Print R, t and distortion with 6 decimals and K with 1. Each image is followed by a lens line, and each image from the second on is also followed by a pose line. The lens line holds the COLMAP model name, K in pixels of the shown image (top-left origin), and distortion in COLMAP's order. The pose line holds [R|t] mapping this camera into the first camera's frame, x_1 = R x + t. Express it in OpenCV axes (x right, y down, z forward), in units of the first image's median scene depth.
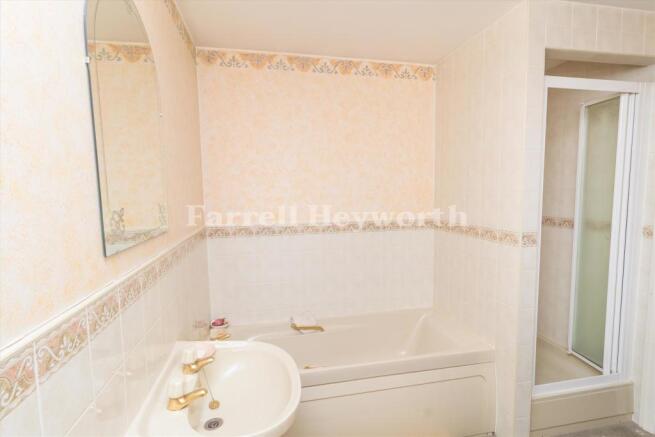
lens RADIAL K [[303.3, 0, 326.8], [0, 303.3, 221.8], [0, 0, 1]] dist [0.003555, -0.000030]
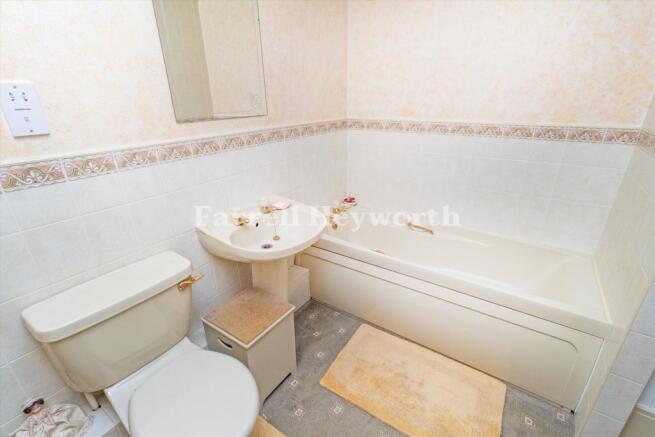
lens RADIAL K [[303.3, 0, 328.2], [0, 303.3, 215.0], [0, 0, 1]] dist [0.003555, -0.000030]
pose [[0.697401, 0.272981, -0.662656, 0.416269], [-0.055795, 0.942492, 0.329539, -0.013680], [0.714506, -0.192848, 0.672526, 0.092191]]
